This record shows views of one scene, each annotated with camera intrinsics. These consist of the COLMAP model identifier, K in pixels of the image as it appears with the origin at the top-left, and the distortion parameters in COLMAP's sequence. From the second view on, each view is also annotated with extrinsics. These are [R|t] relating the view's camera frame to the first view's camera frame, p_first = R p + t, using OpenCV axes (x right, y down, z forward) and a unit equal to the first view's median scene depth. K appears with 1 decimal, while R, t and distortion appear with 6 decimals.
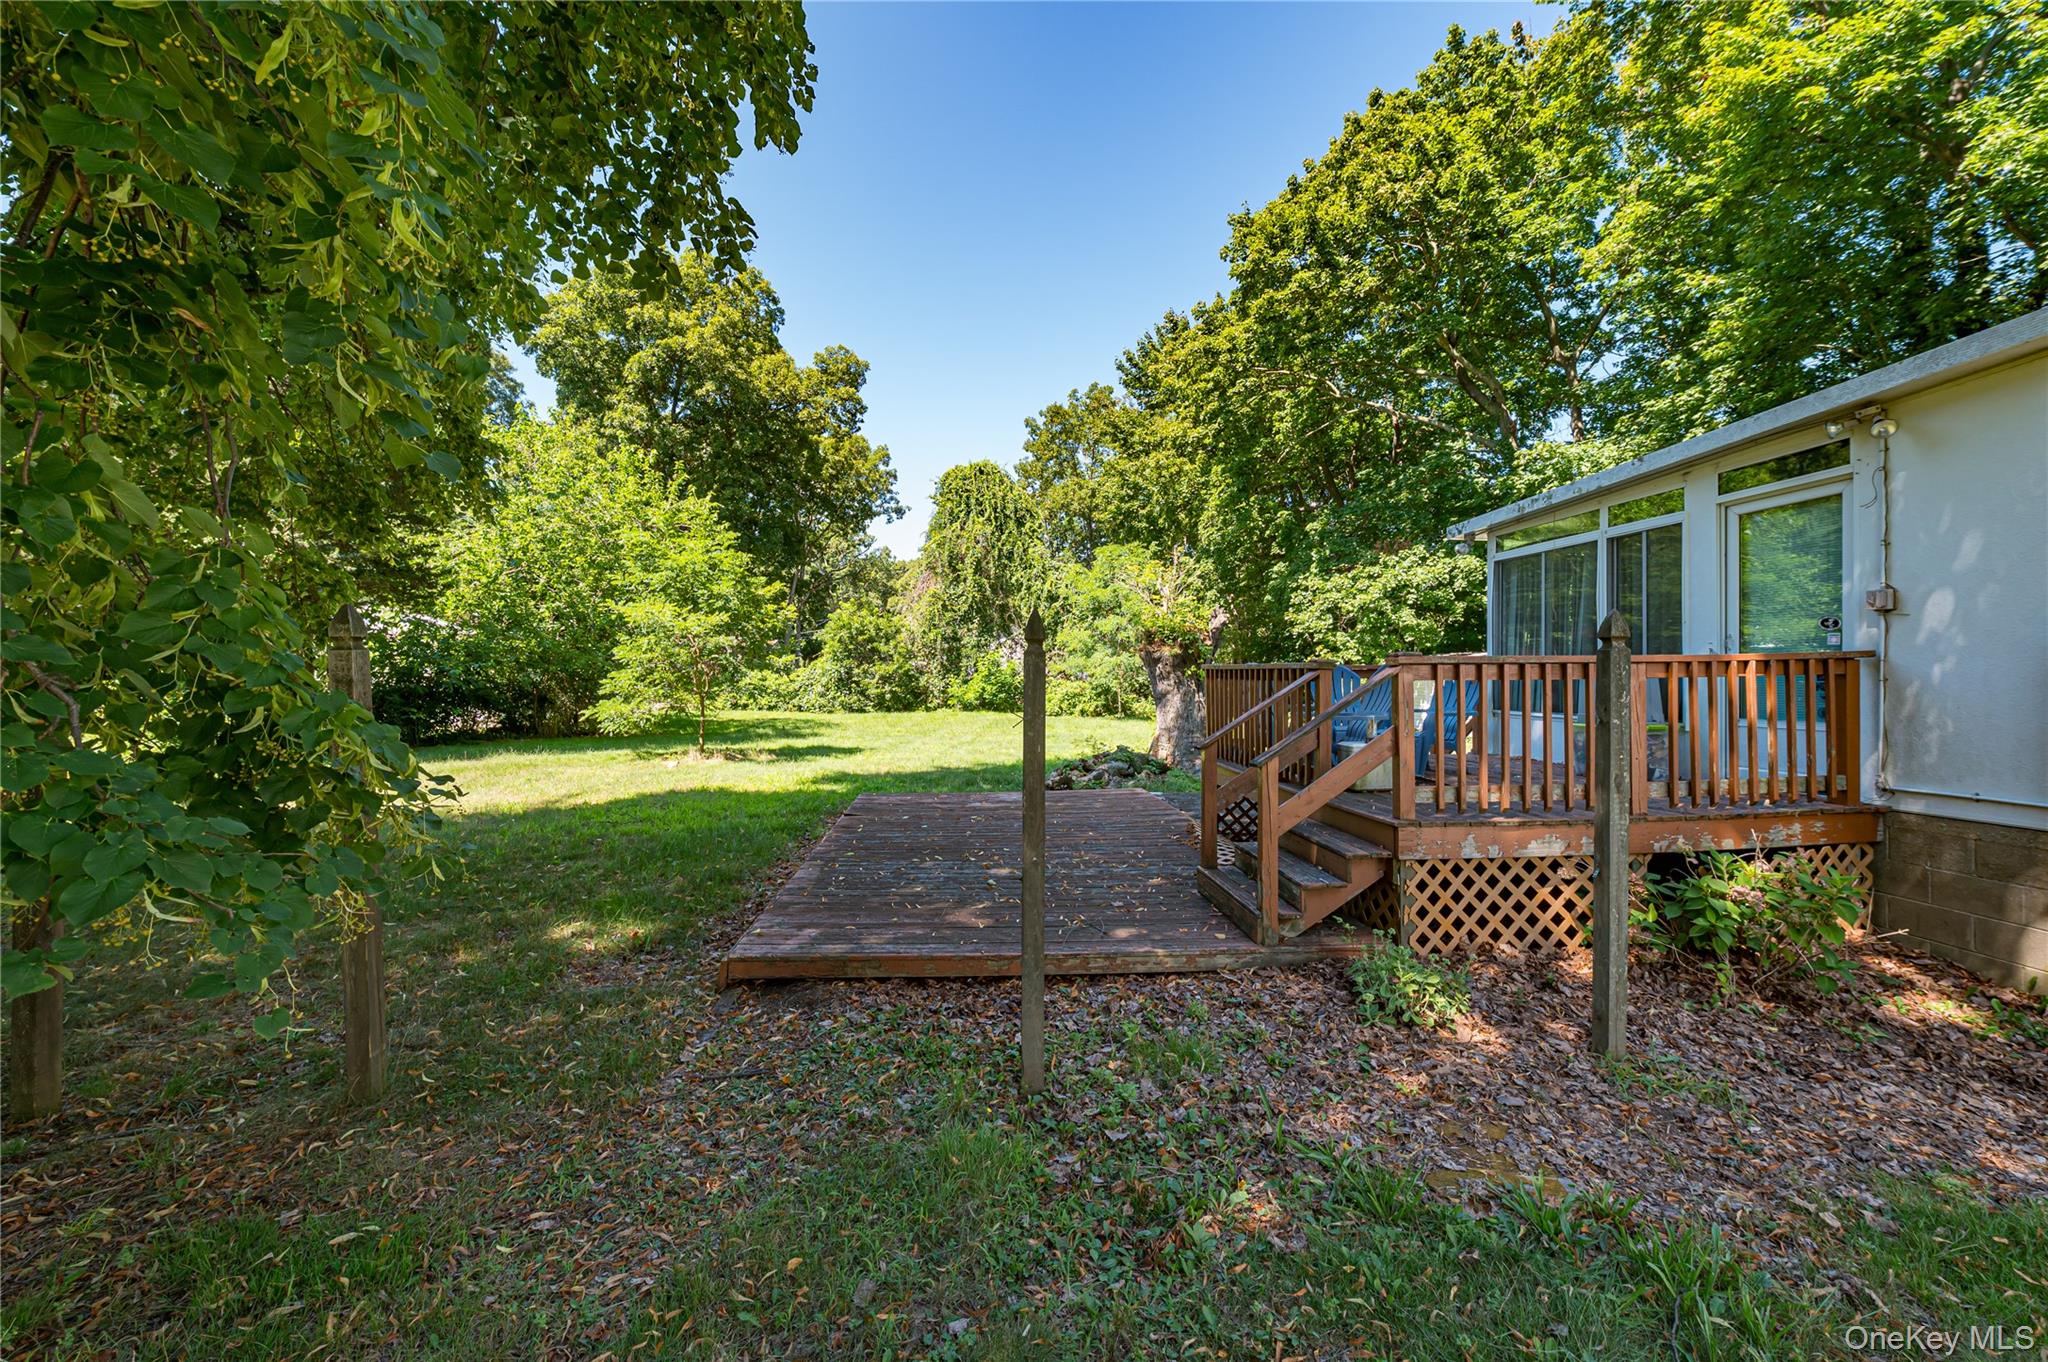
lens RADIAL K [[800.4, 0, 1028.3], [0, 800.4, 692.4], [0, 0, 1]] dist [0.001394, -0.000080]
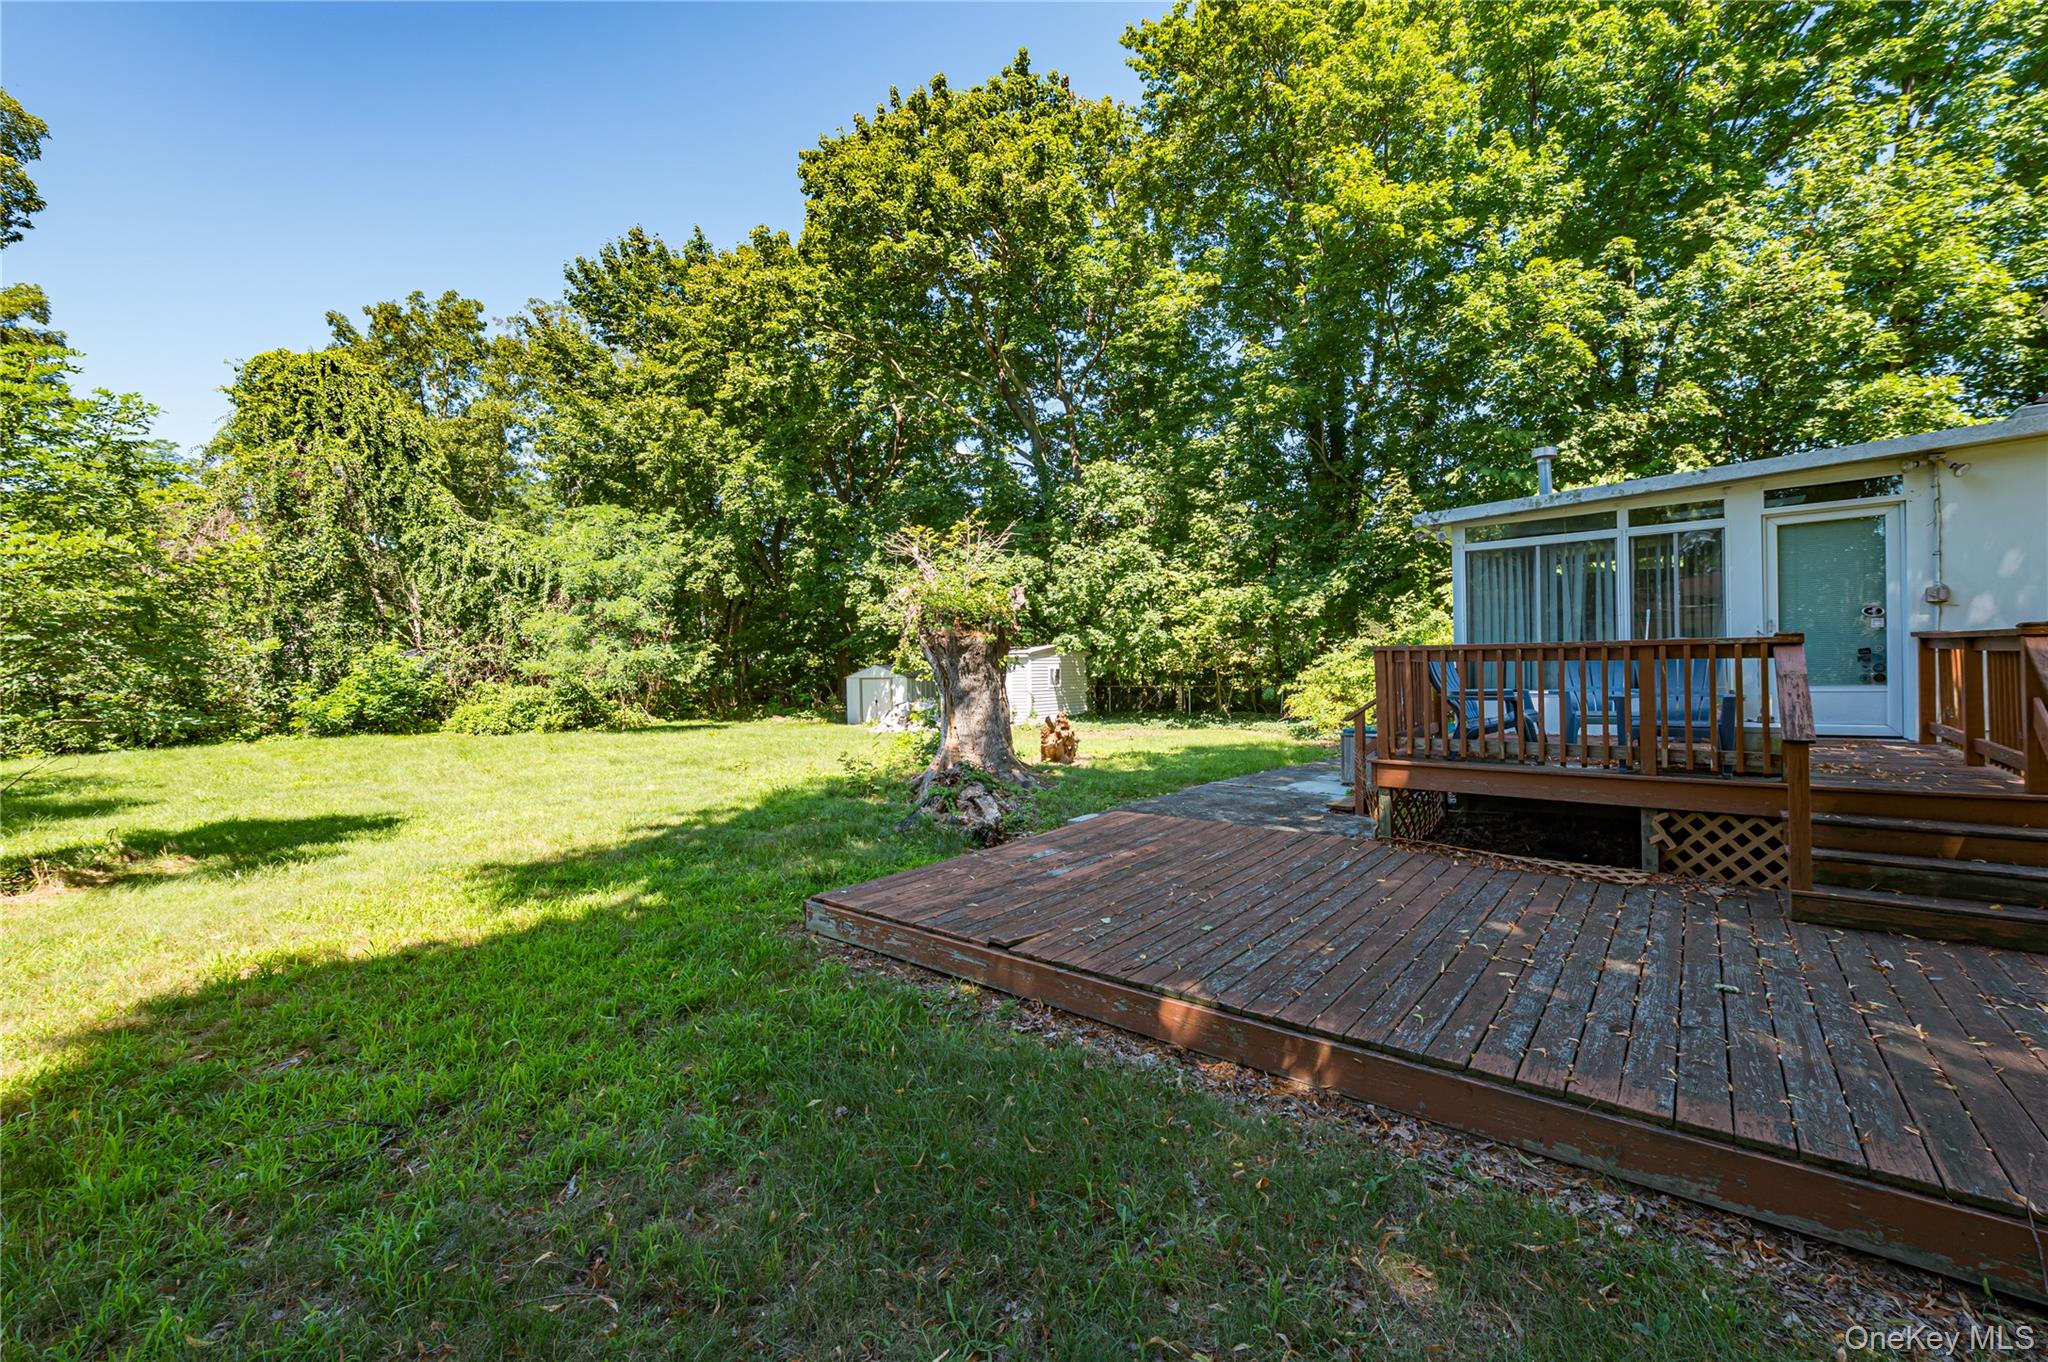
lens RADIAL K [[813.0, 0, 1023.5], [0, 813.0, 685.7], [0, 0, 1]] dist [-0.001471, 0.000043]
pose [[0.713972, -0.026472, 0.699674, -0.132834], [0.032615, 0.999458, 0.004533, -0.002158], [-0.699414, 0.019583, 0.714448, 0.144879]]
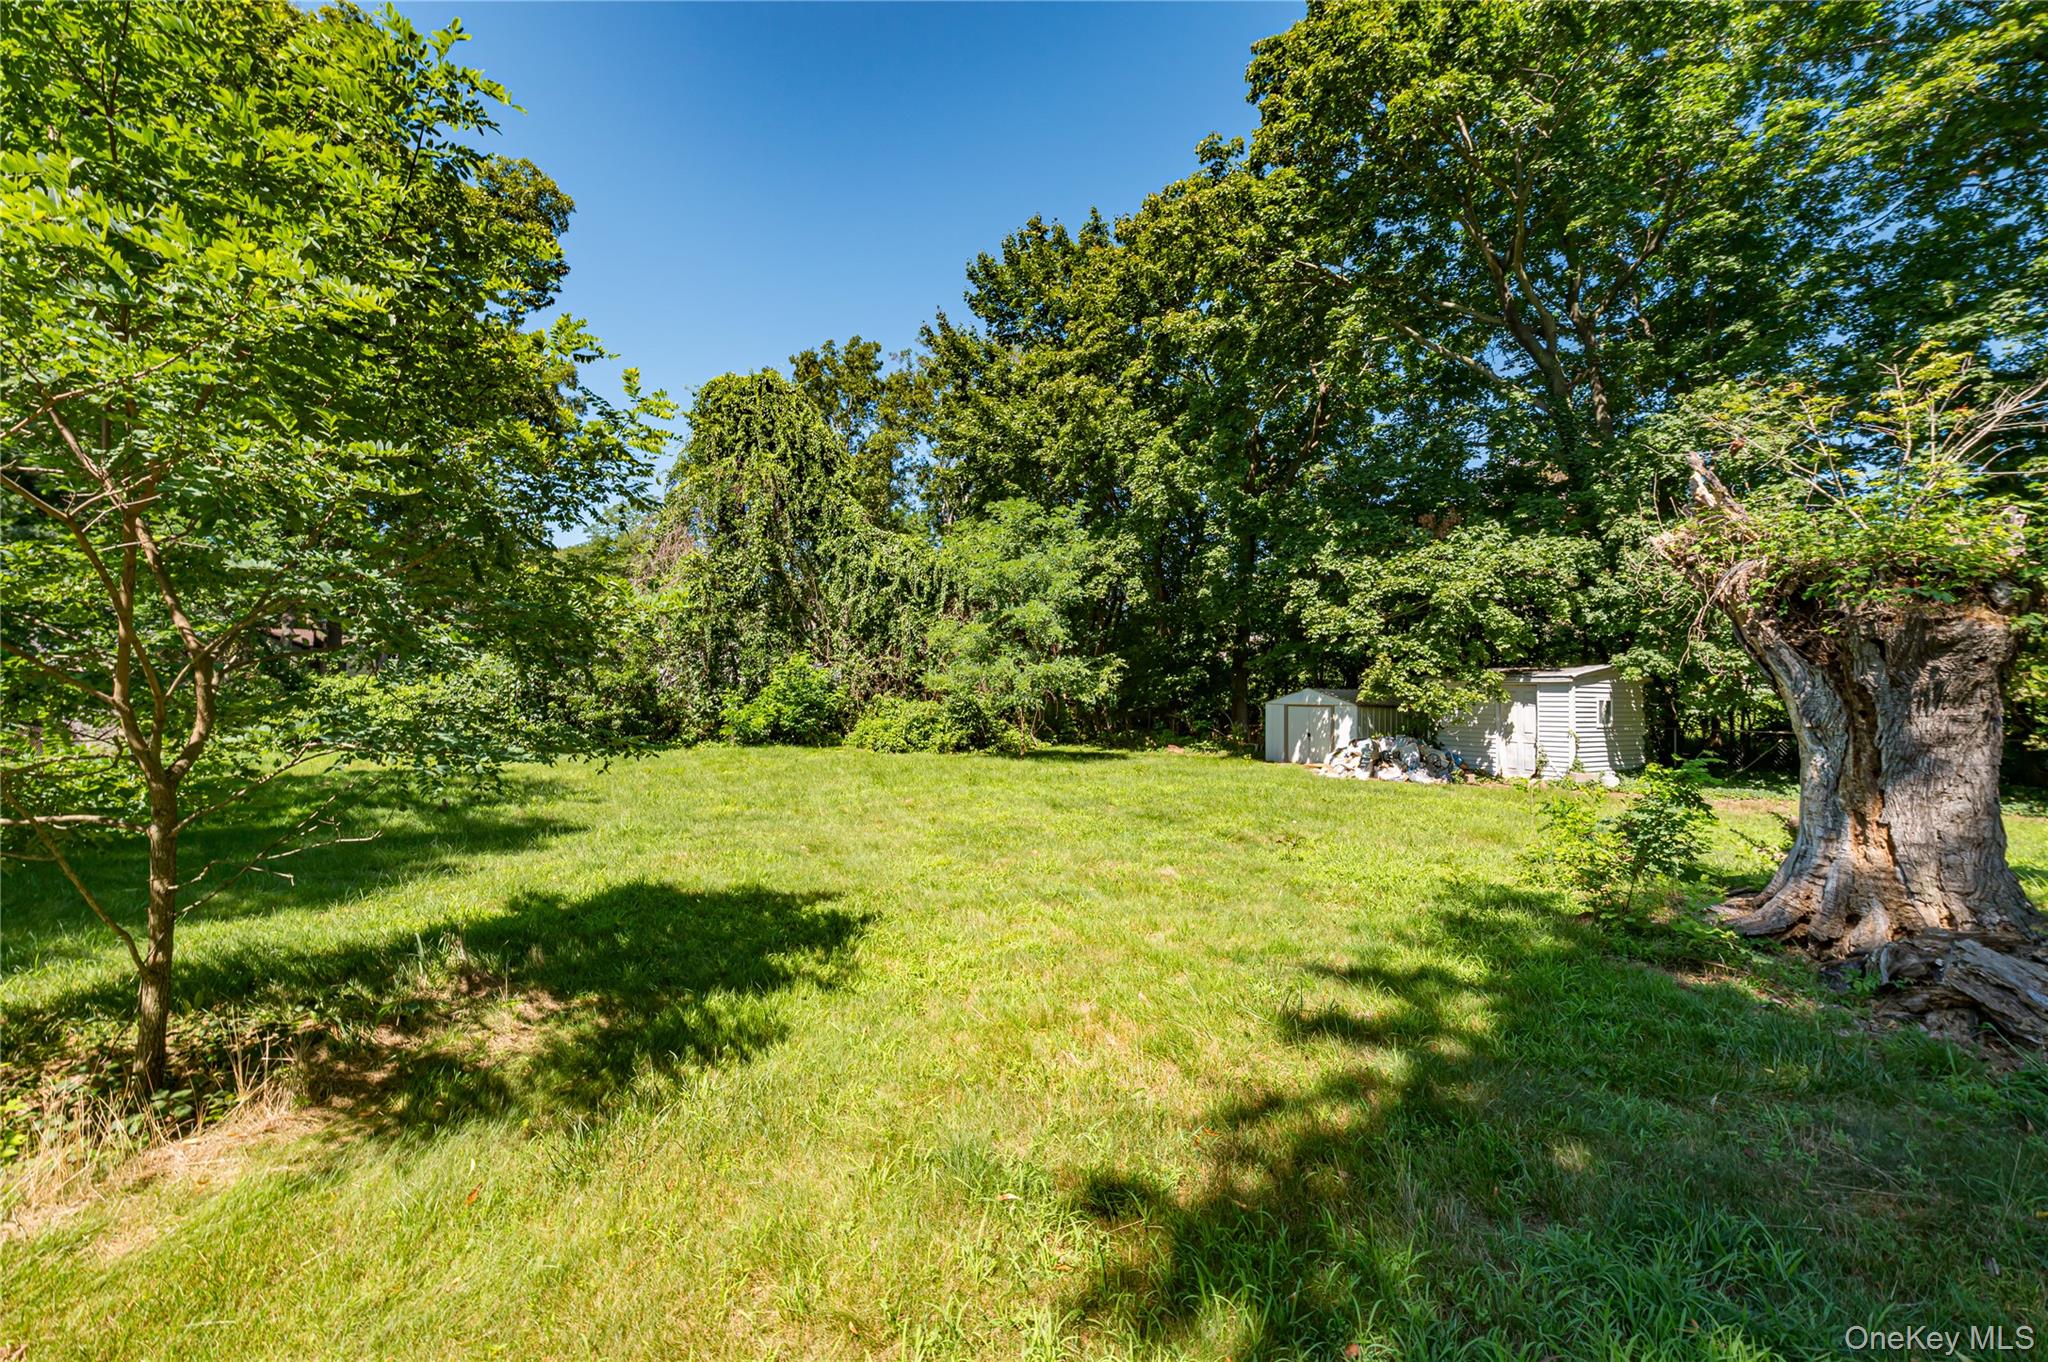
lens RADIAL K [[798.6, 0, 1018.4], [0, 798.6, 689.2], [0, 0, 1]] dist [0.015131, -0.000354]
pose [[0.924107, 0.014667, 0.381852, -0.123256], [-0.004071, 0.999584, -0.028543, -0.004262], [-0.382112, 0.024822, 0.923783, 0.319764]]
